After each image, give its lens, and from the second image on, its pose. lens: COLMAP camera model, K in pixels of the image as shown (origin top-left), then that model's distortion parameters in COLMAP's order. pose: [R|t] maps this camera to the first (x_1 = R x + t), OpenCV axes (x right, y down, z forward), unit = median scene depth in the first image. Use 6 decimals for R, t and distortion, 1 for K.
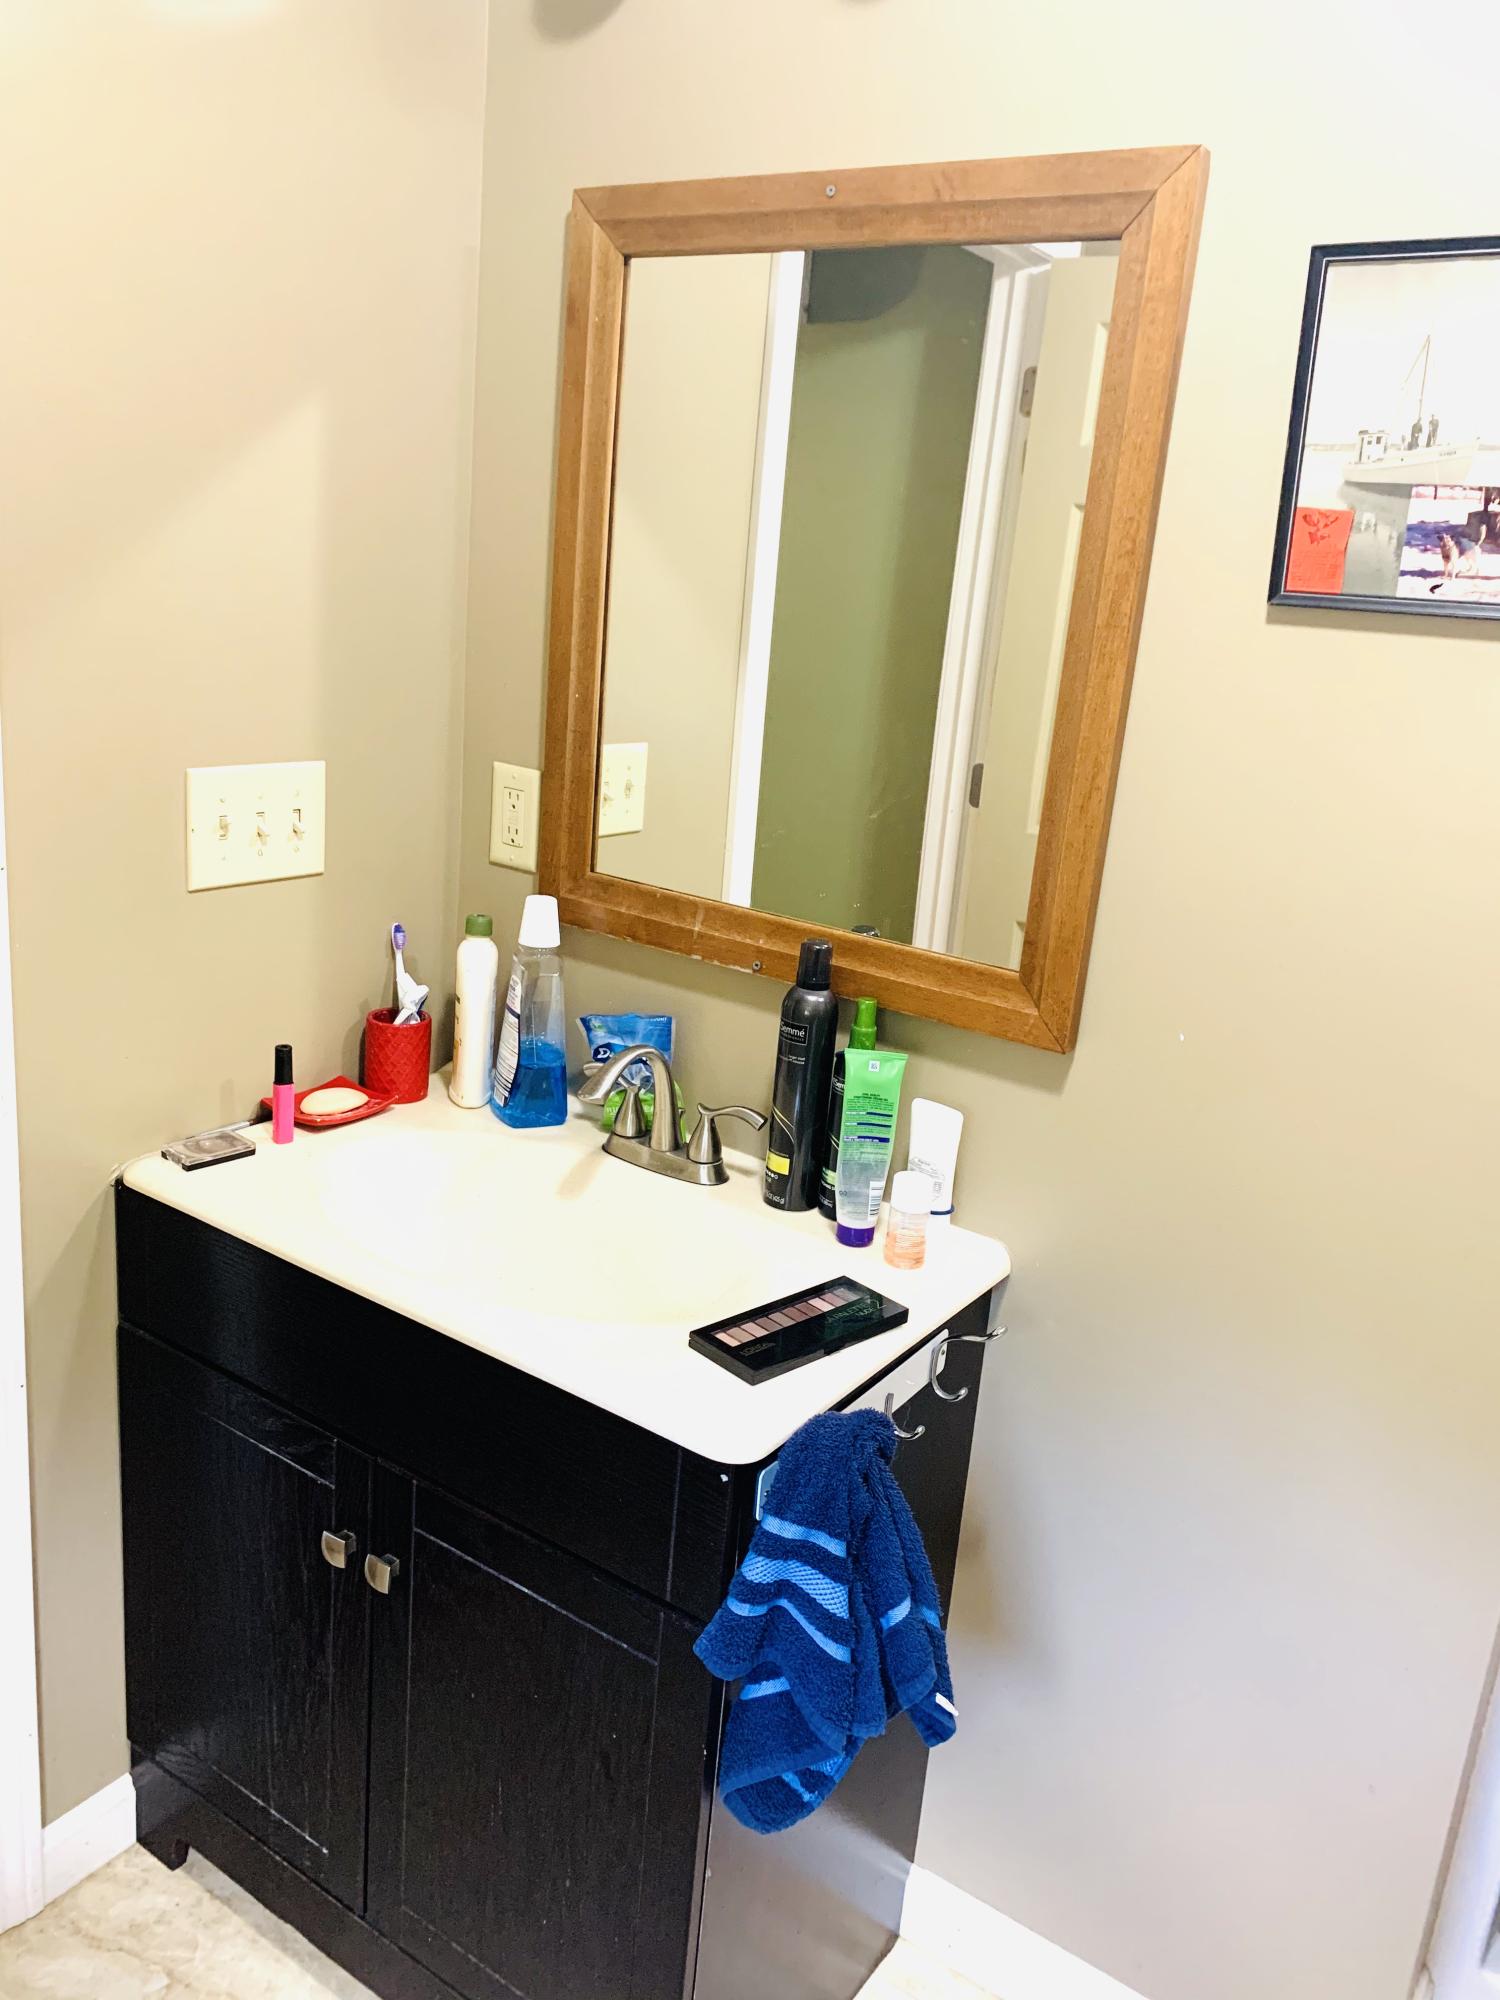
lens RADIAL K [[1529.5, 0, 750.0], [0, 1529.5, 1000.0], [0, 0, 1]] dist [-0.001854, 0.014642]
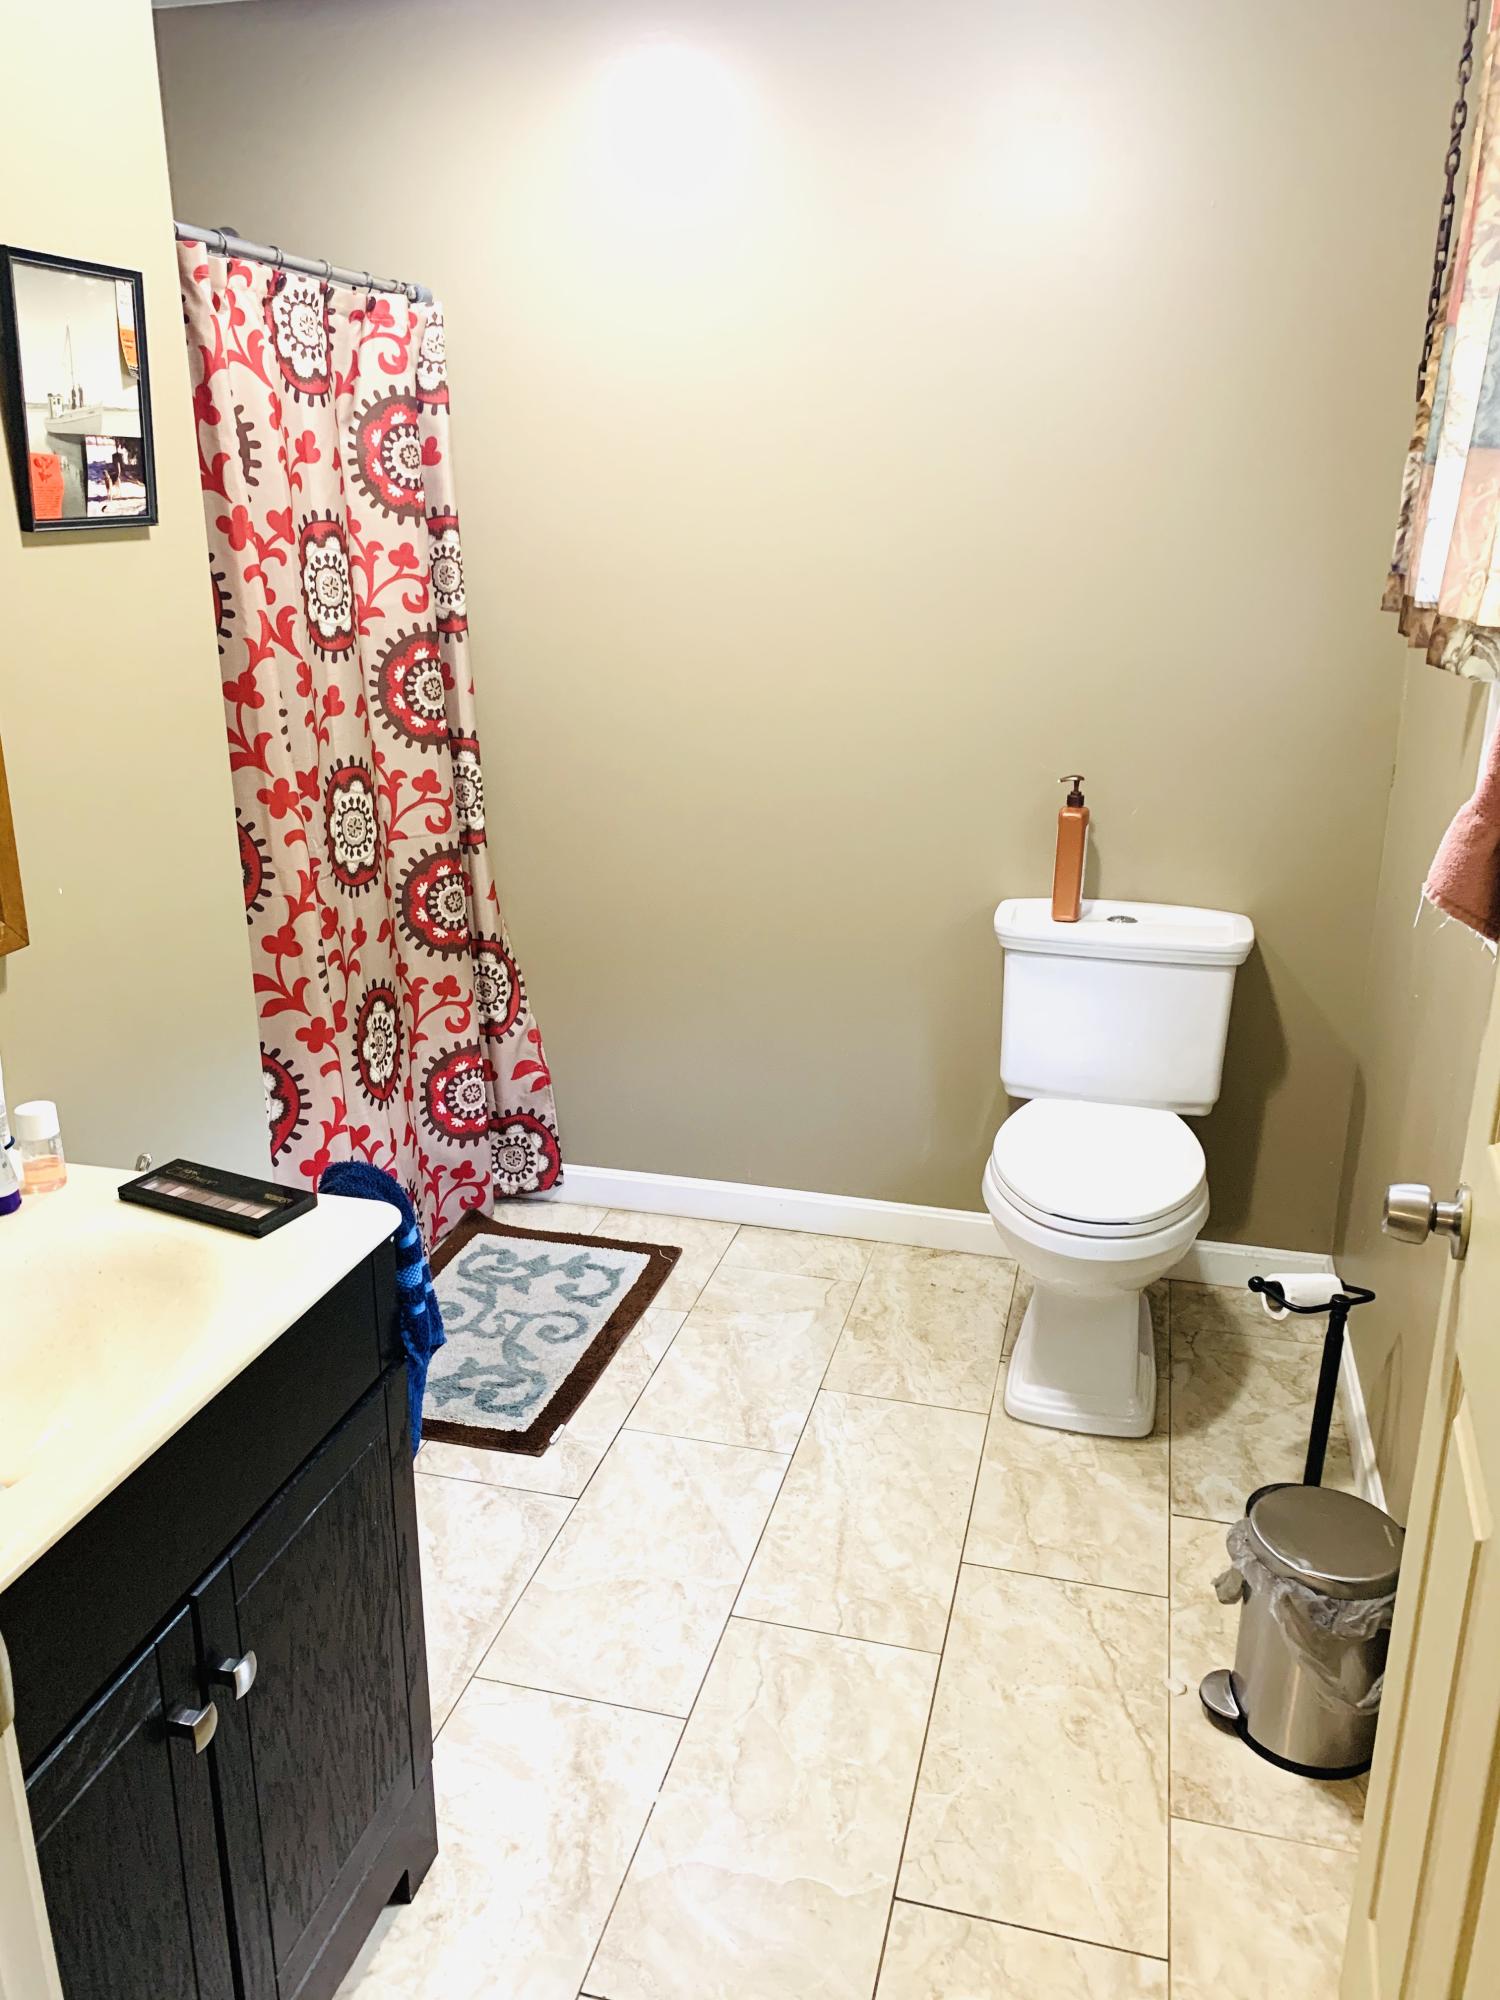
lens RADIAL K [[1529.5, 0, 750.0], [0, 1529.5, 1000.0], [0, 0, 1]] dist [-0.001854, 0.014642]
pose [[-0.330278, -0.373004, 0.867055, -1.145385], [0.220073, 0.862855, 0.455027, -0.386911], [-0.917869, 0.341101, -0.202894, 0.886113]]
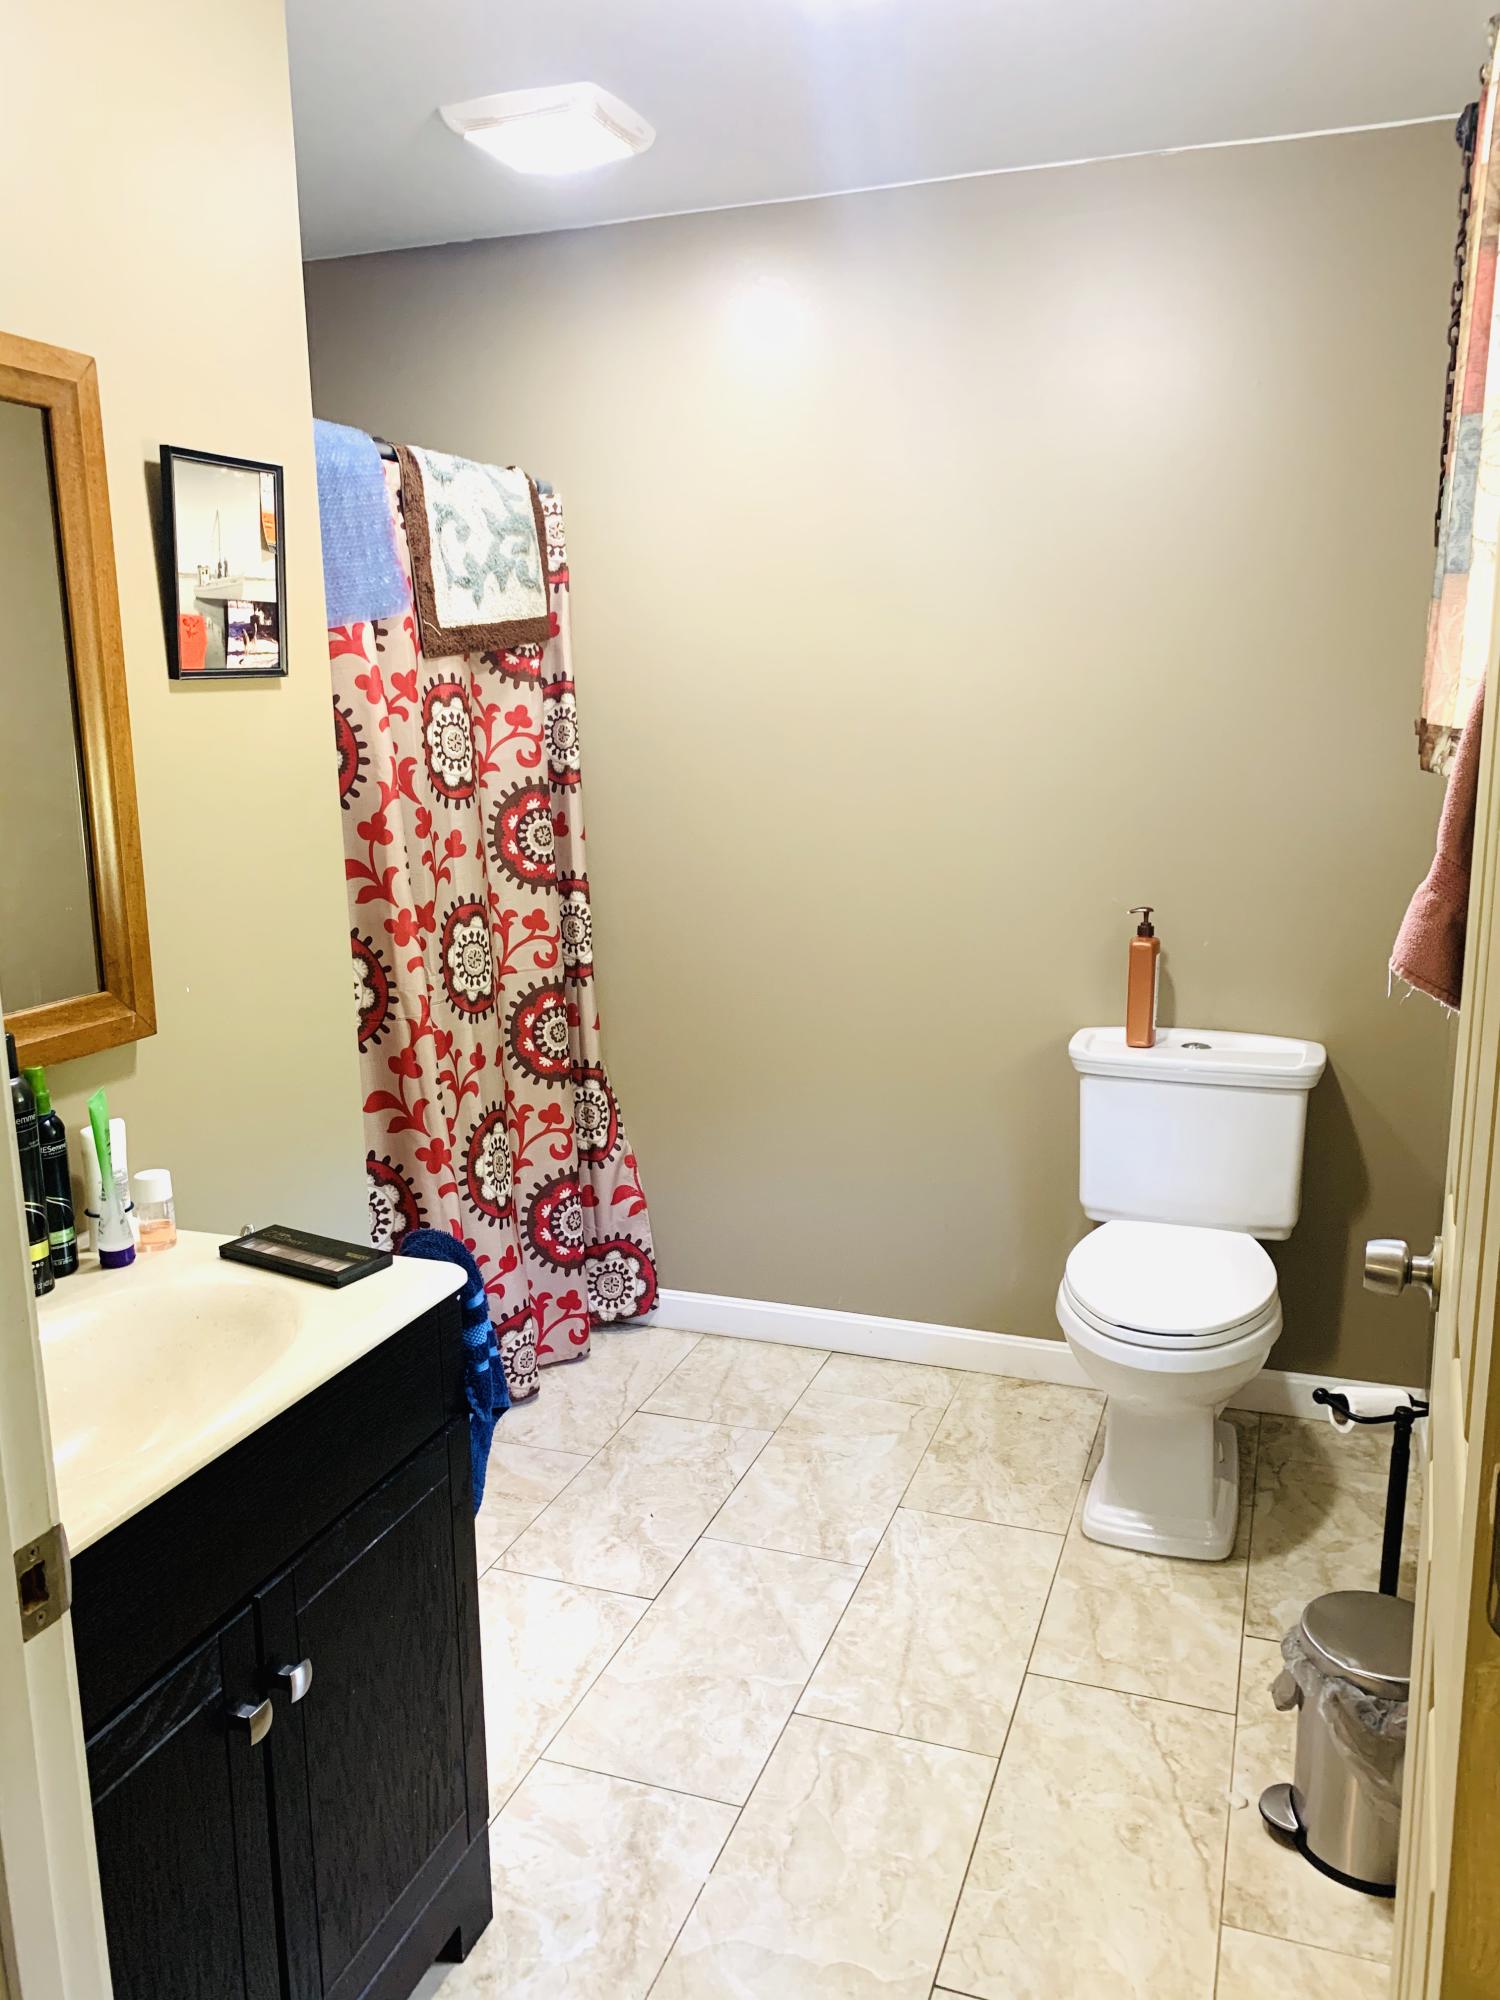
lens RADIAL K [[1534.6, 0, 750.0], [0, 1534.6, 1000.0], [0, 0, 1]] dist [-0.036574, 0.067815]
pose [[-0.245214, -0.271682, 0.930623, -1.300282], [0.252139, 0.909024, 0.331814, -0.342823], [-0.936107, 0.316012, -0.154404, 0.850010]]
